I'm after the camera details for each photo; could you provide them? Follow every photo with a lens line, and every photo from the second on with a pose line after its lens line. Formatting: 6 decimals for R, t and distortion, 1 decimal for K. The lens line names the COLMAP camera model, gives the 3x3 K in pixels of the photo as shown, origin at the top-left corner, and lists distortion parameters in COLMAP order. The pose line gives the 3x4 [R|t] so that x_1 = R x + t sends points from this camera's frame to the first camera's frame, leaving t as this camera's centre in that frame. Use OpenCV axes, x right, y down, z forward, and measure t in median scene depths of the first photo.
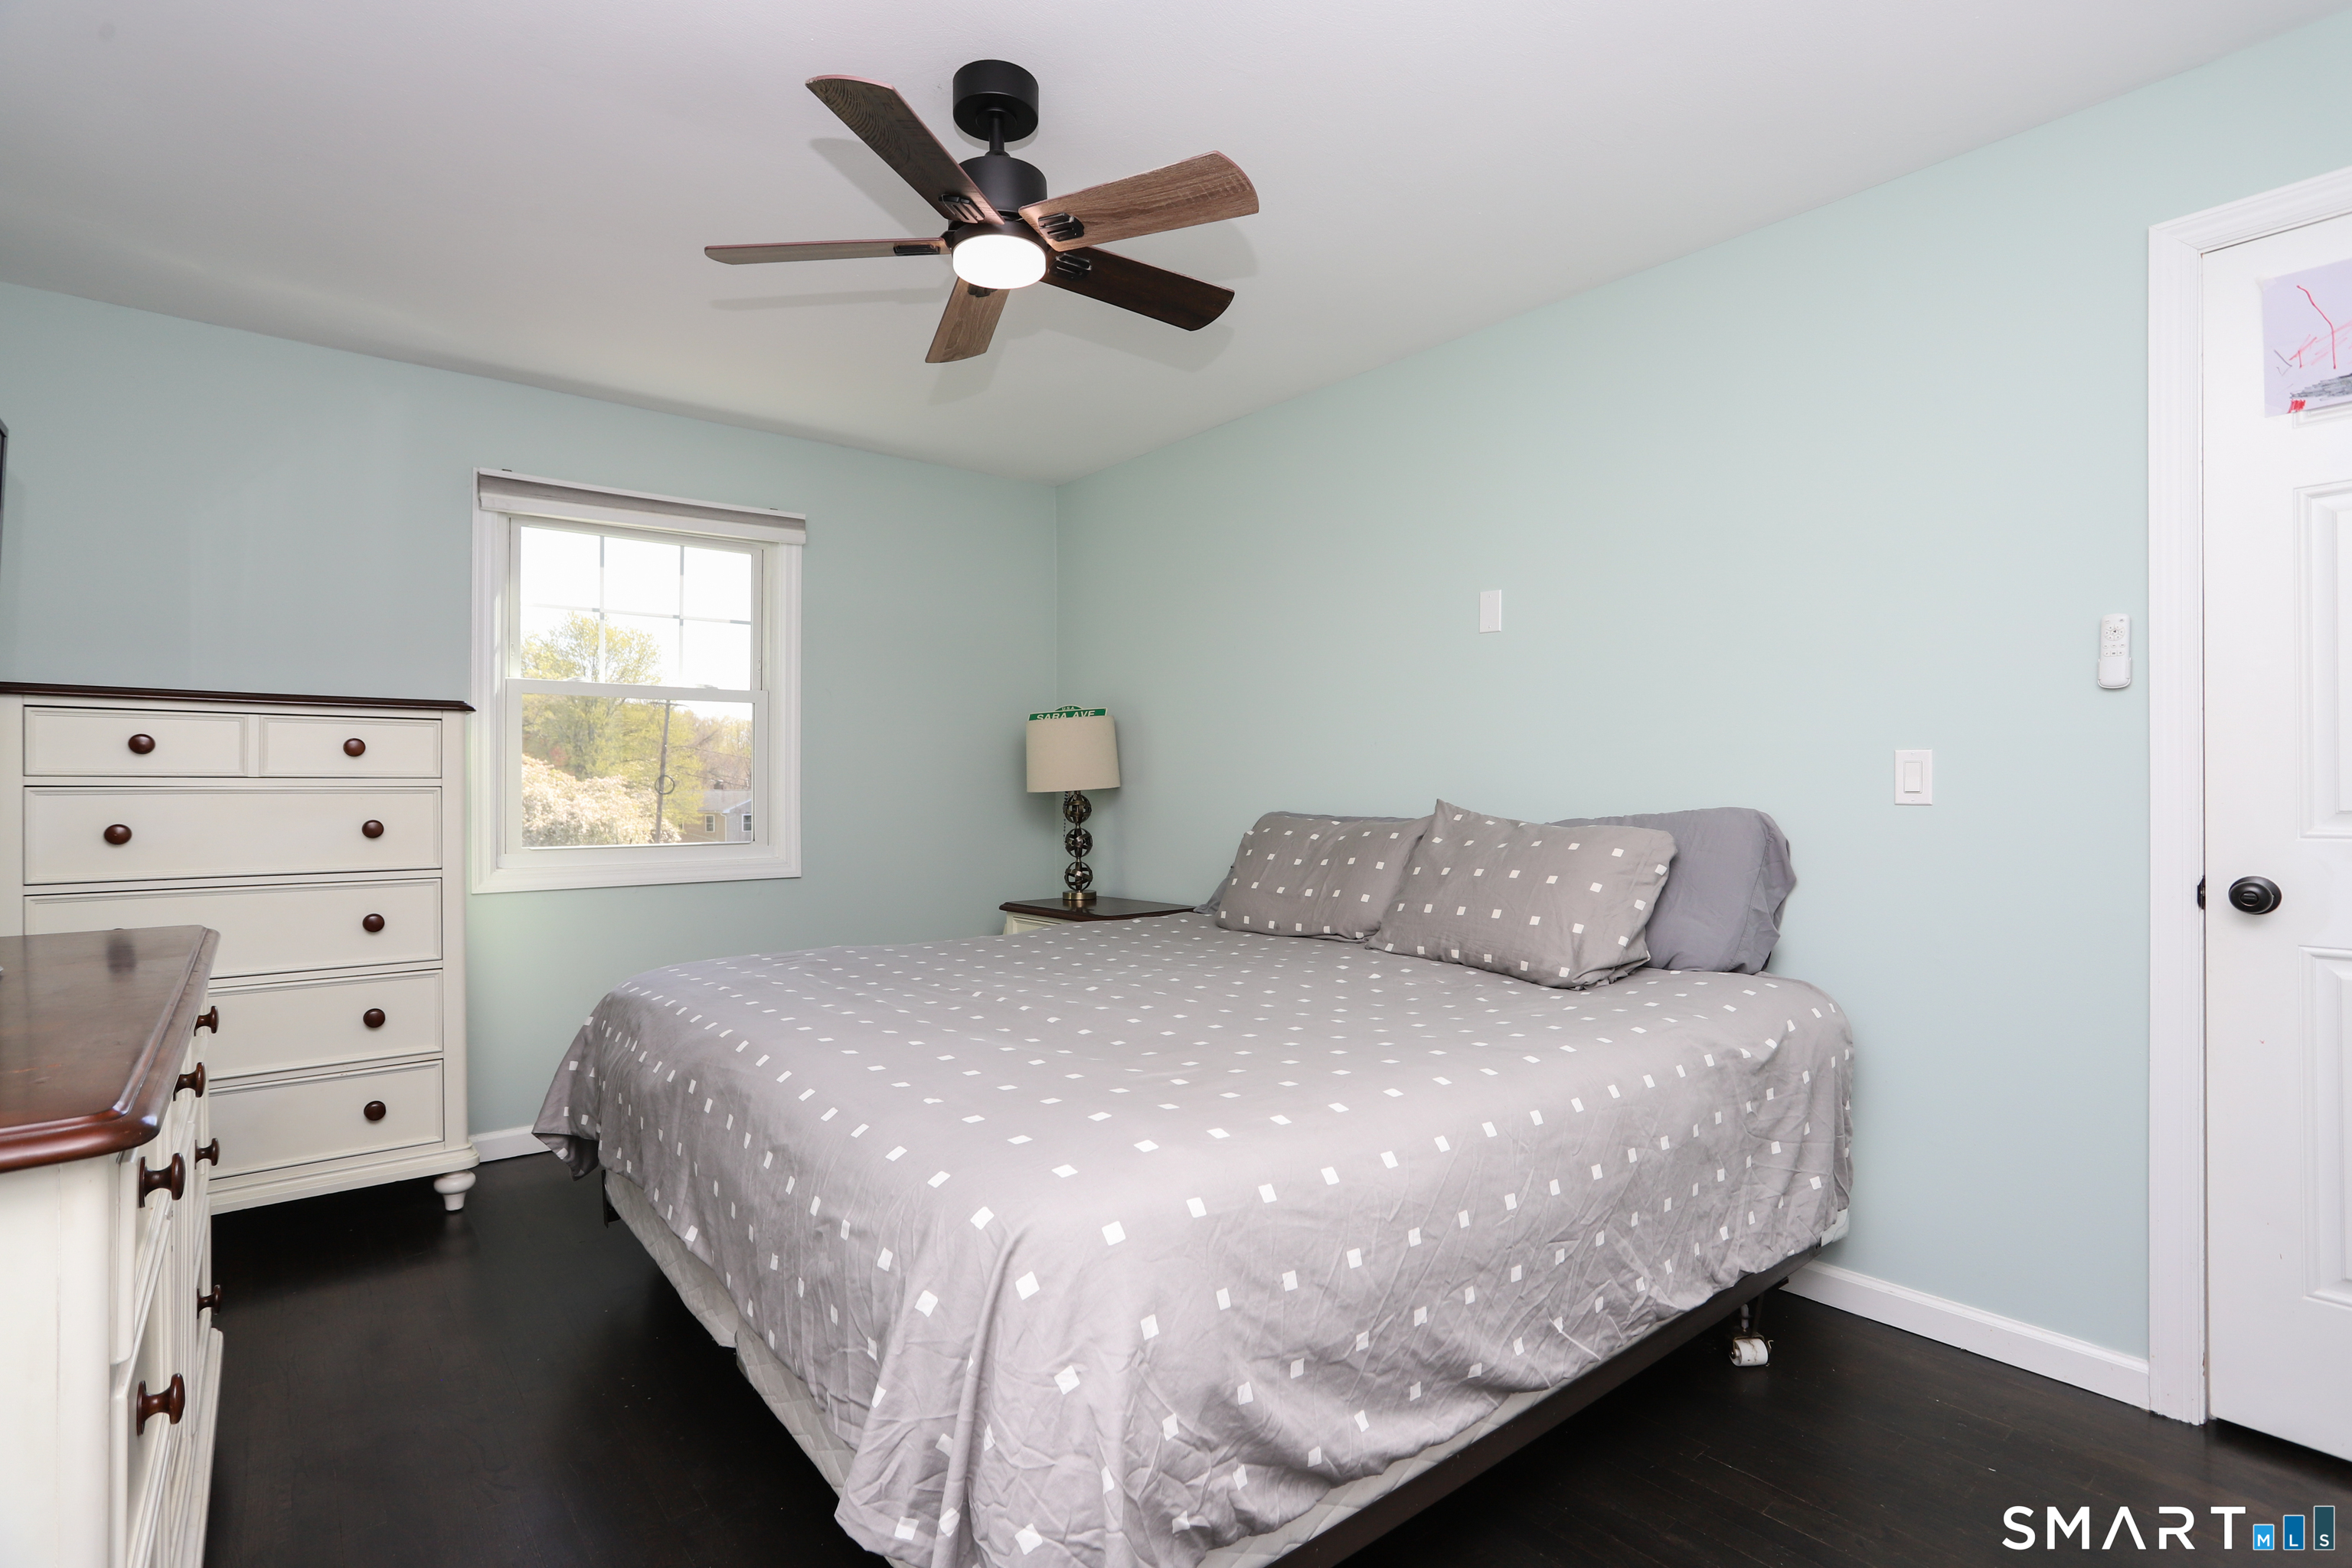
lens RADIAL K [[1135.6, 0, 1169.9], [0, 1135.6, 787.3], [0, 0, 1]] dist [-0.059006, 0.031433]
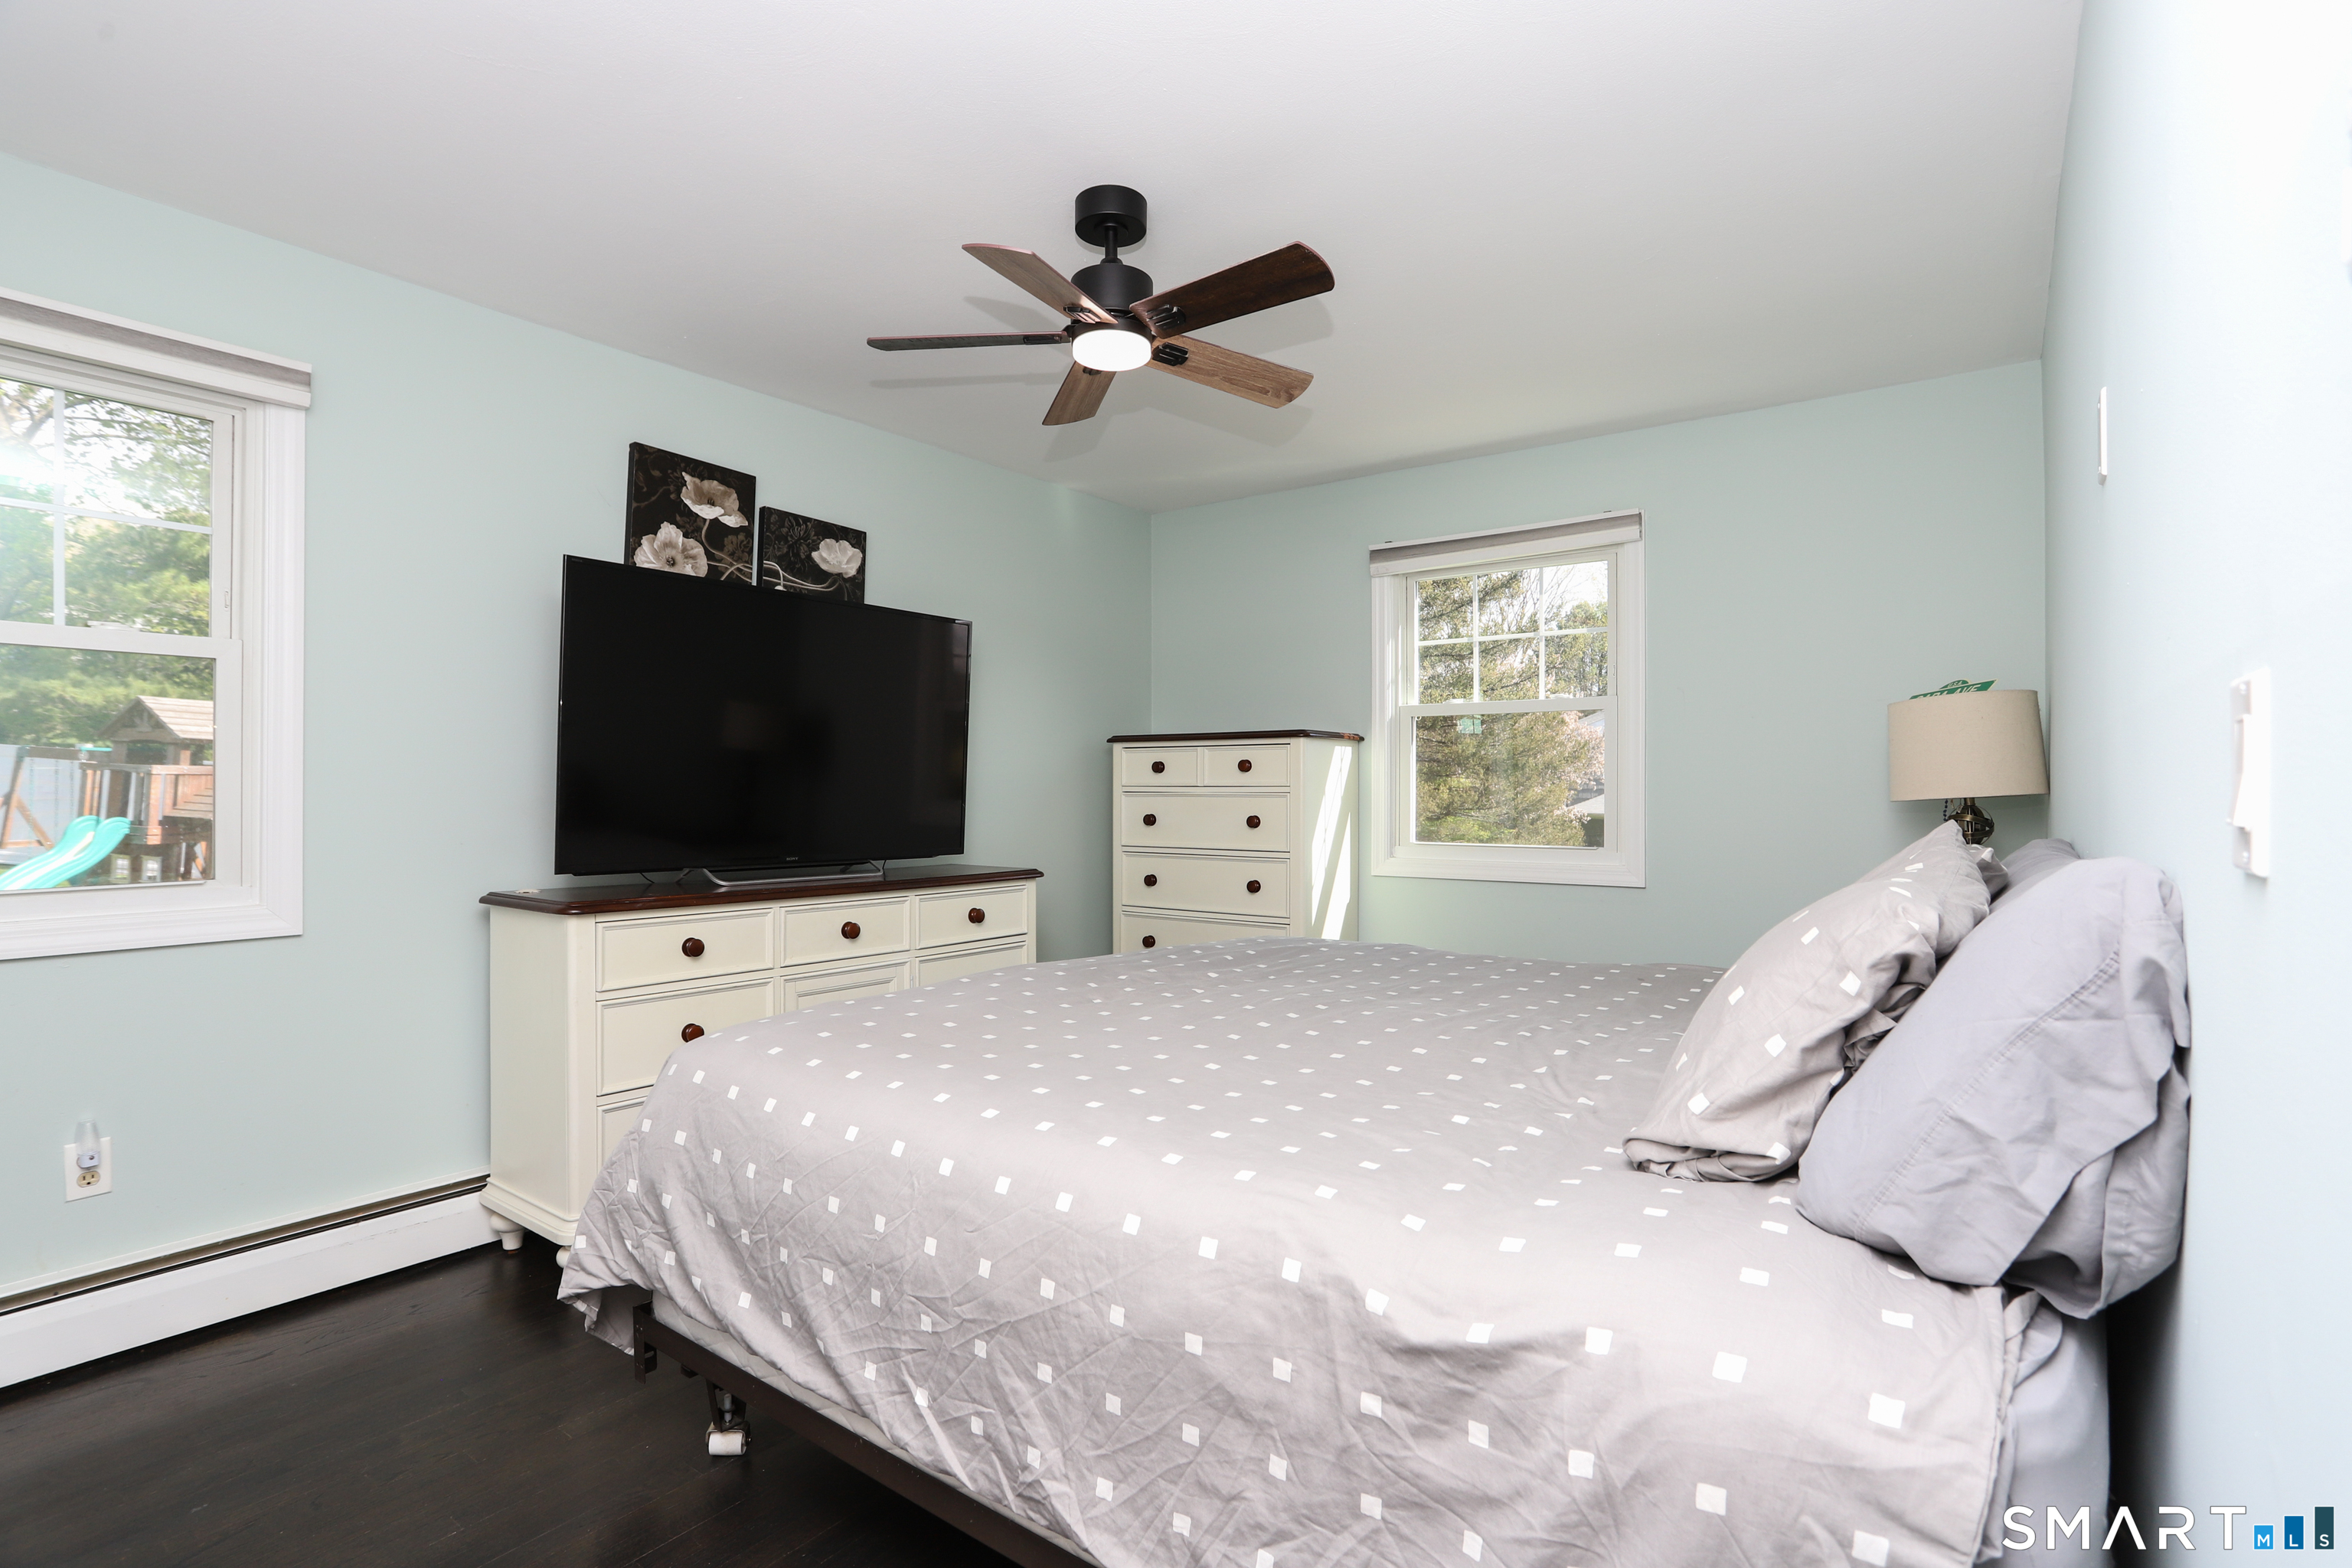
lens RADIAL K [[1135.6, 0, 1169.9], [0, 1135.6, 787.3], [0, 0, 1]] dist [-0.059006, 0.031433]
pose [[0.237532, -0.001857, -0.971378, 1.292570], [0.000761, 0.999998, -0.001726, -0.009014], [0.971379, -0.000329, 0.237533, 0.995358]]
